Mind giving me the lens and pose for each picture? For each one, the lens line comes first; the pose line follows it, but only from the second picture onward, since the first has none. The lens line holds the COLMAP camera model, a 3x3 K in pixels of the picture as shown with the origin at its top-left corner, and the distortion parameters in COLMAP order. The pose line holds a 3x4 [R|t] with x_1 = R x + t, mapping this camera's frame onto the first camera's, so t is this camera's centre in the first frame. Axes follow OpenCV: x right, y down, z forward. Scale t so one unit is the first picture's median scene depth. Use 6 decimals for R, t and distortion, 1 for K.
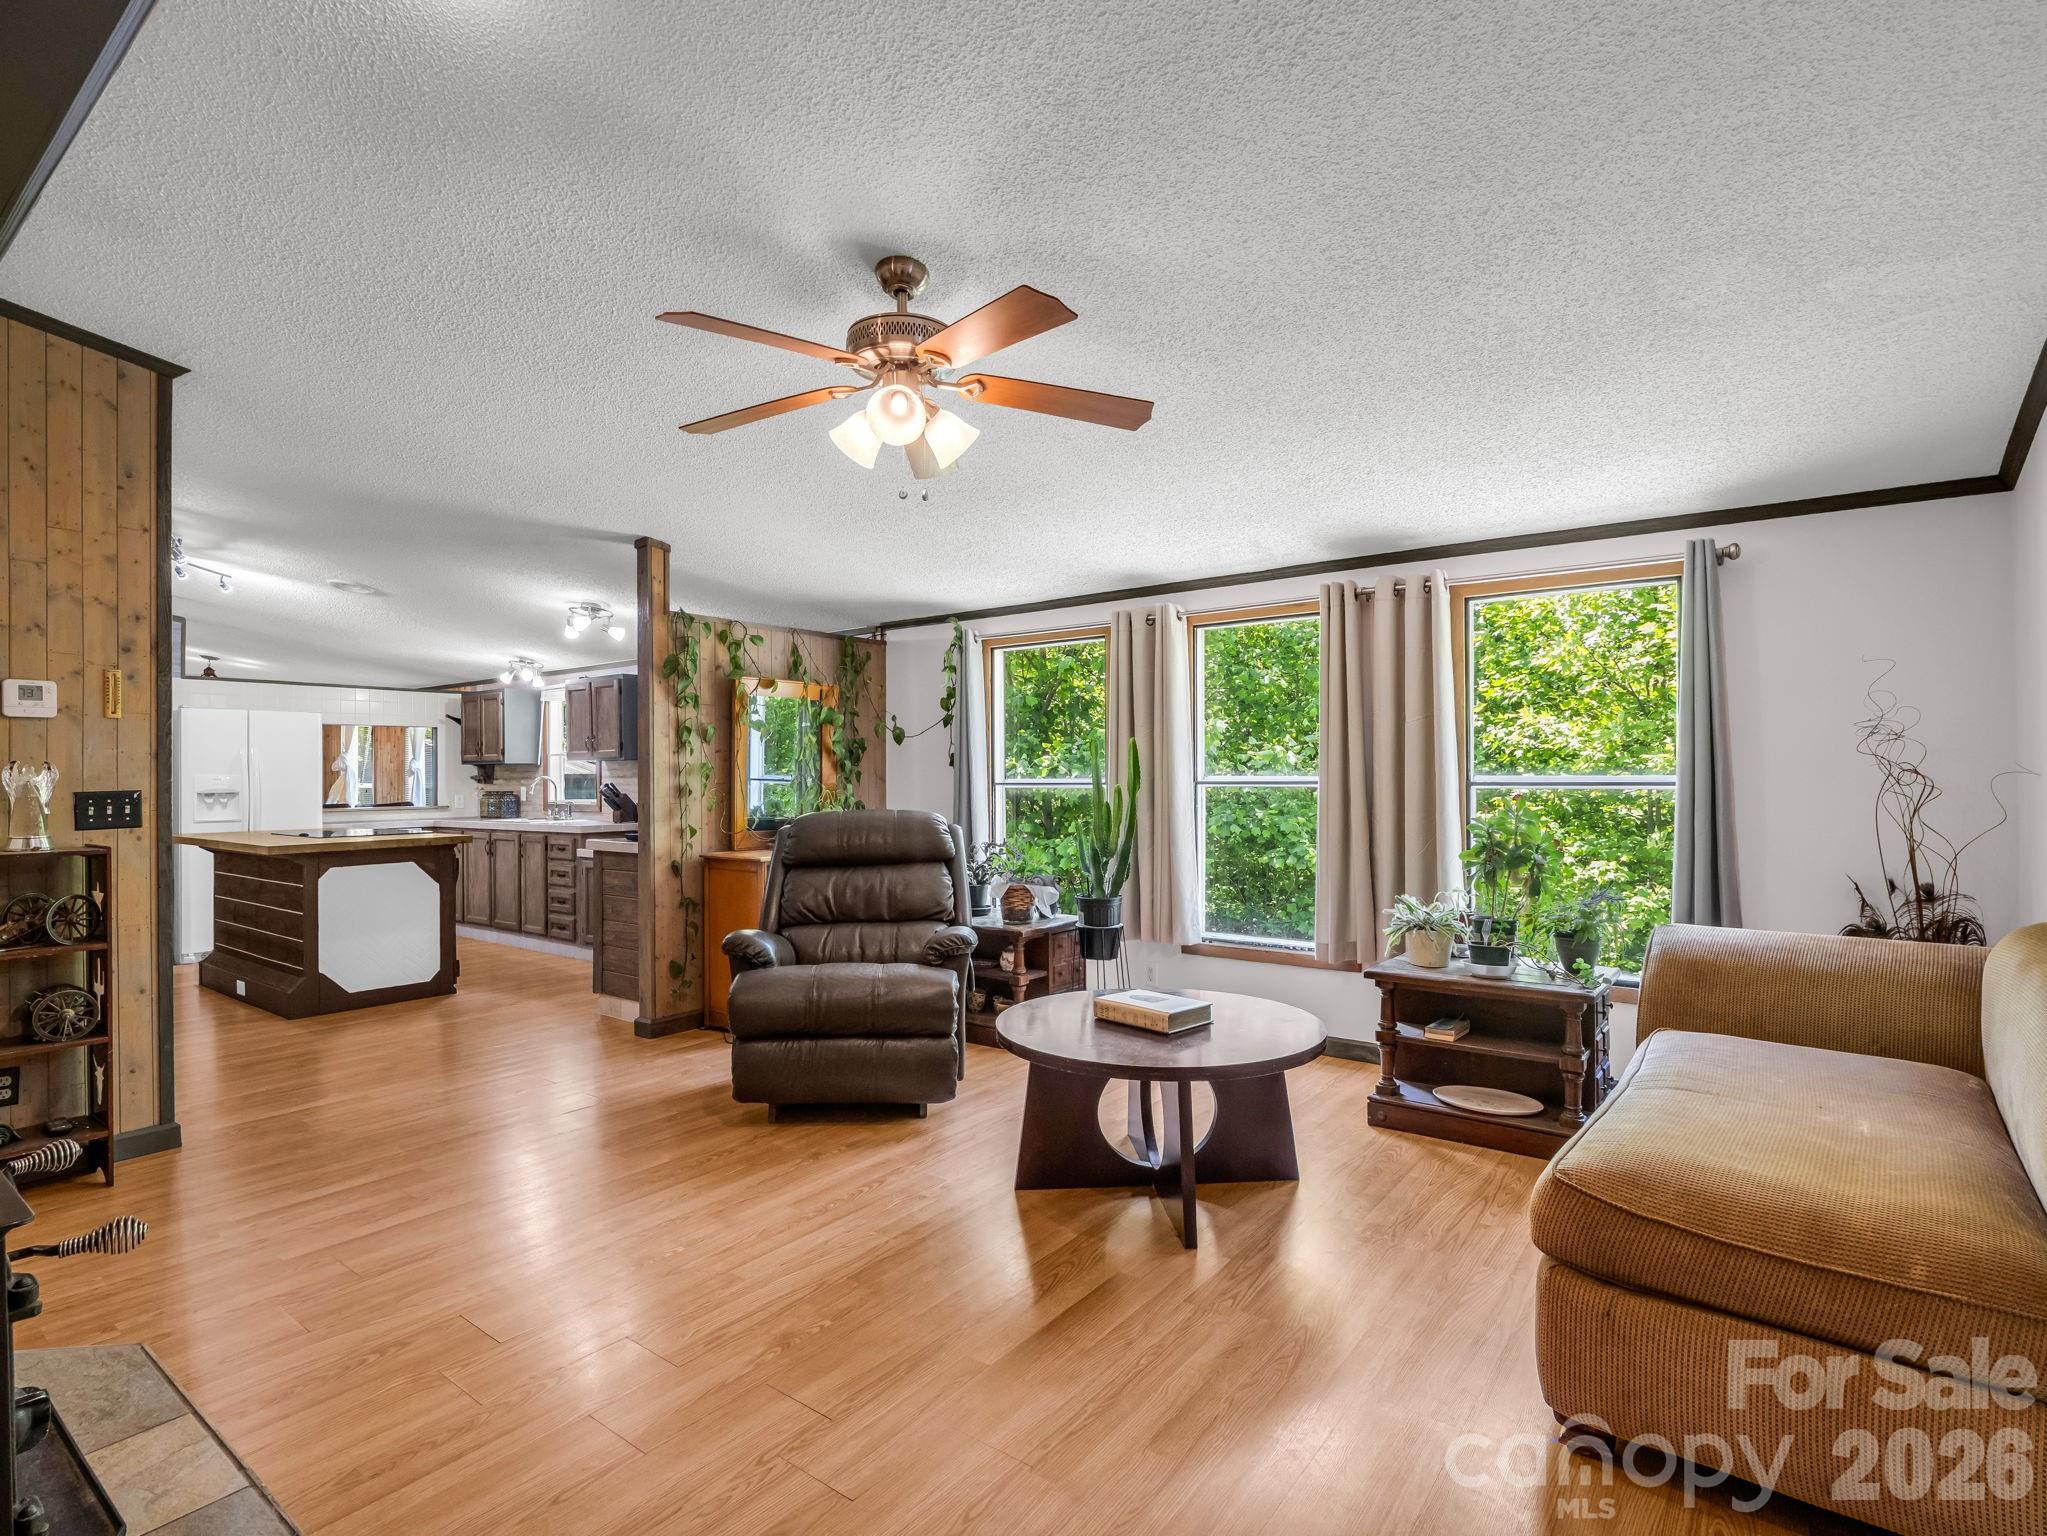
lens RADIAL K [[1038.8, 0, 1017.7], [0, 1038.8, 764.8], [0, 0, 1]] dist [0.000117, -0.000127]
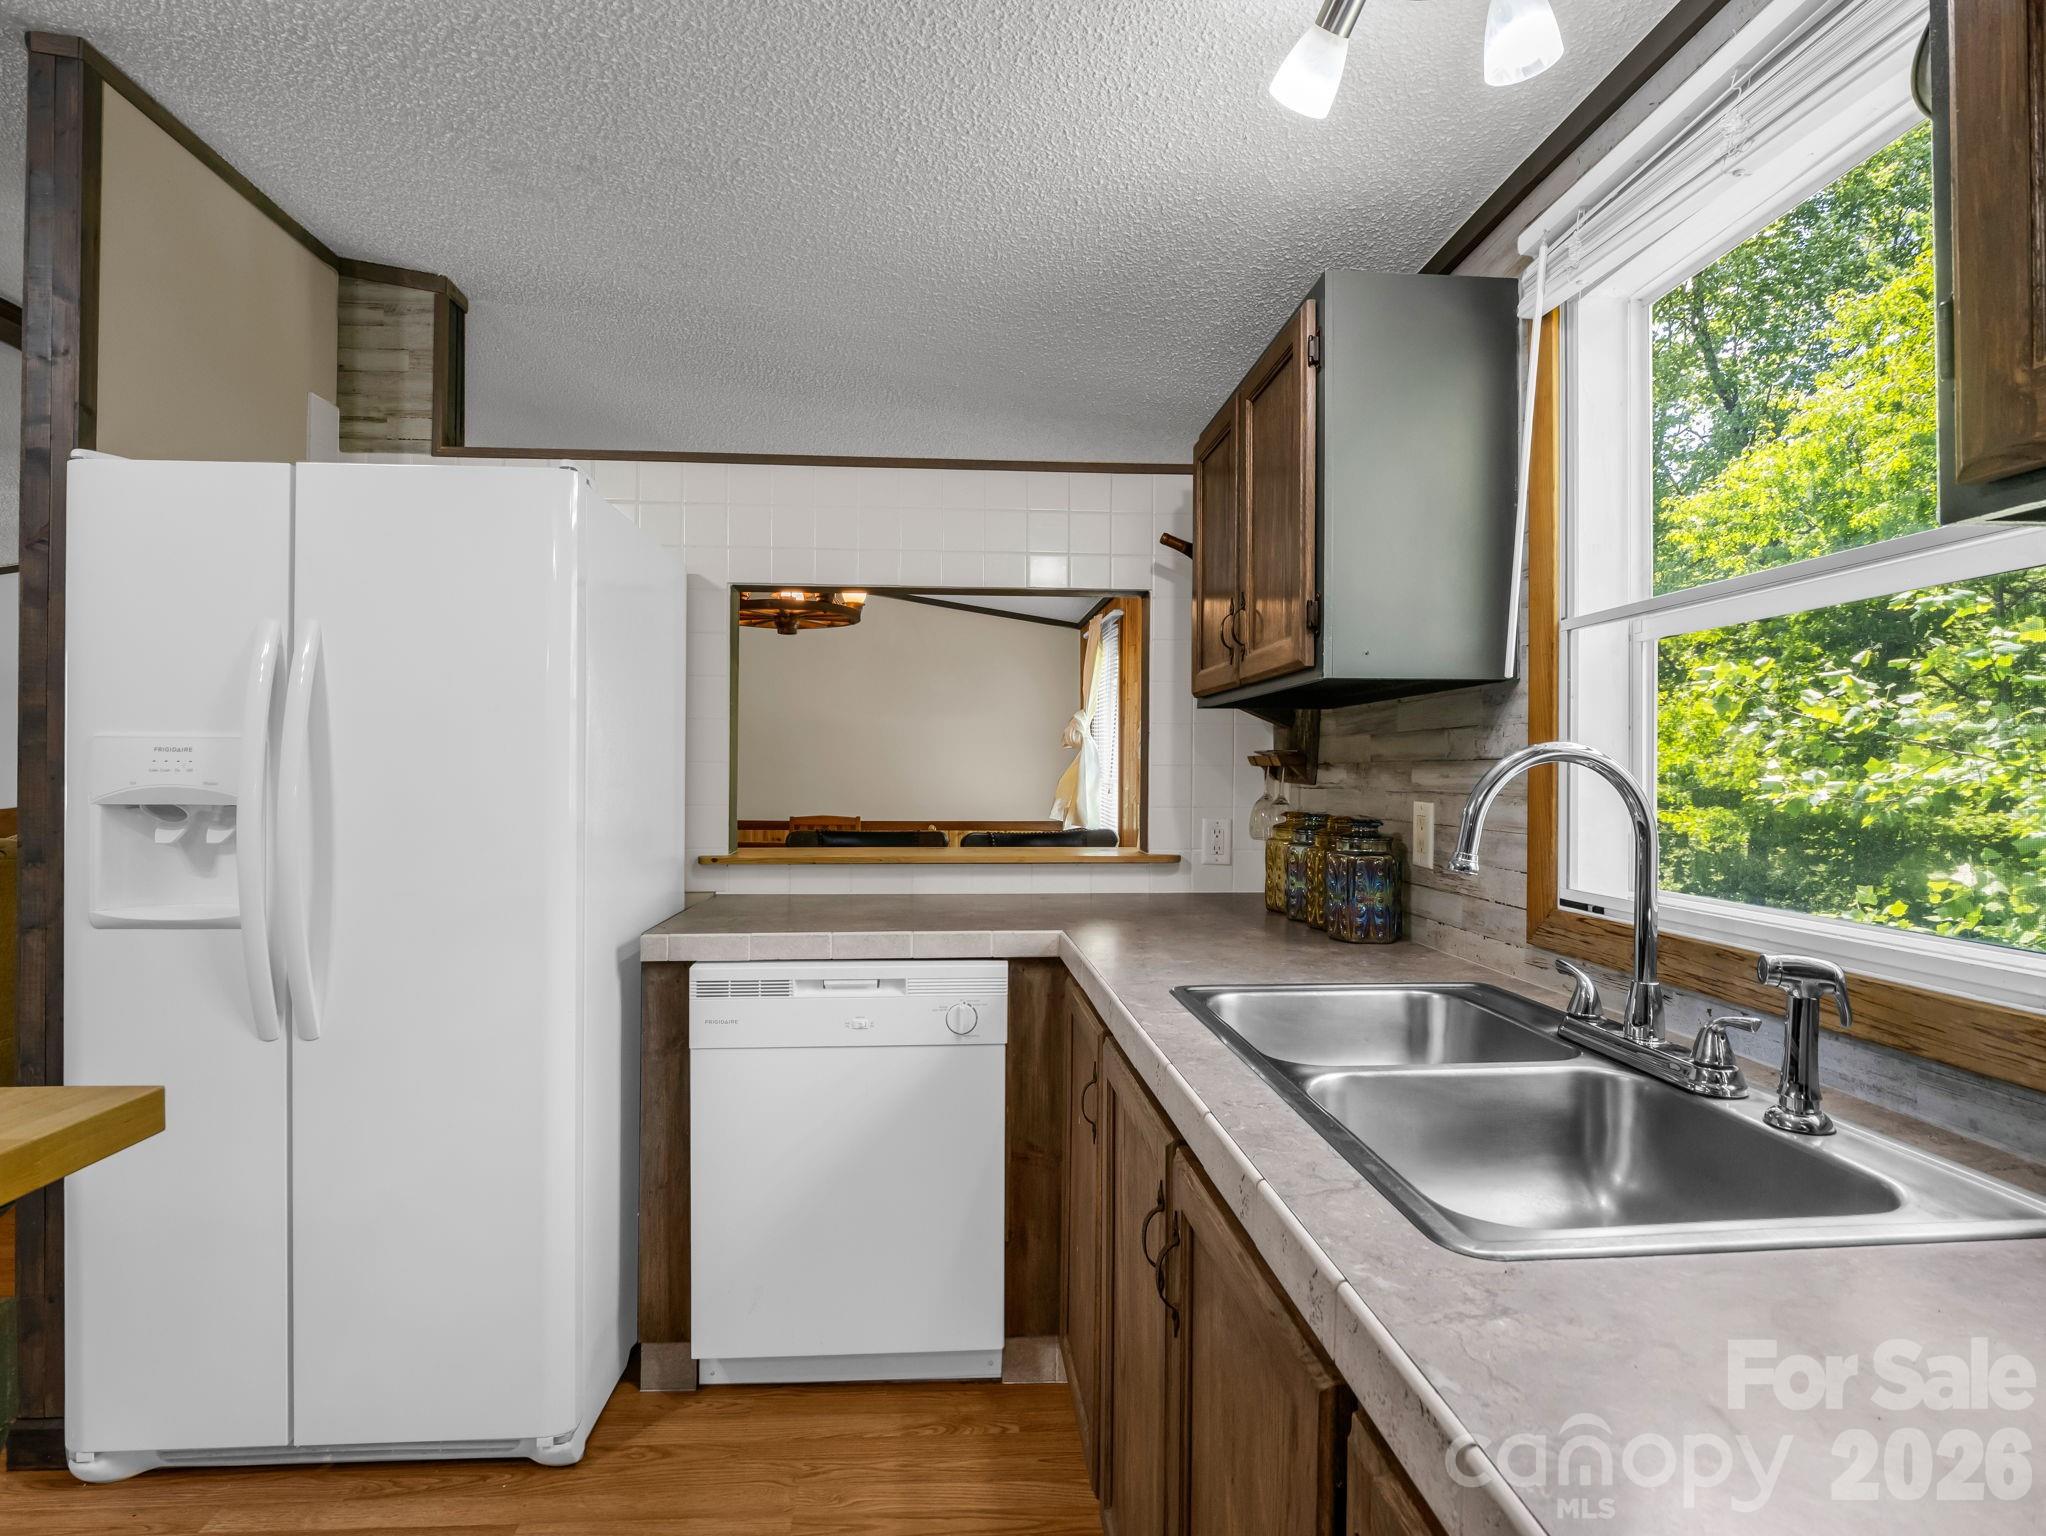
lens RADIAL K [[1038.3, 0, 1017.2], [0, 1038.3, 764.8], [0, 0, 1]] dist [0.000117, -0.000127]
pose [[0.668637, 0.004096, -0.743578, -0.469709], [-0.000951, 0.999989, 0.004653, 0.016336], [0.743589, -0.002404, 0.668633, 1.001456]]
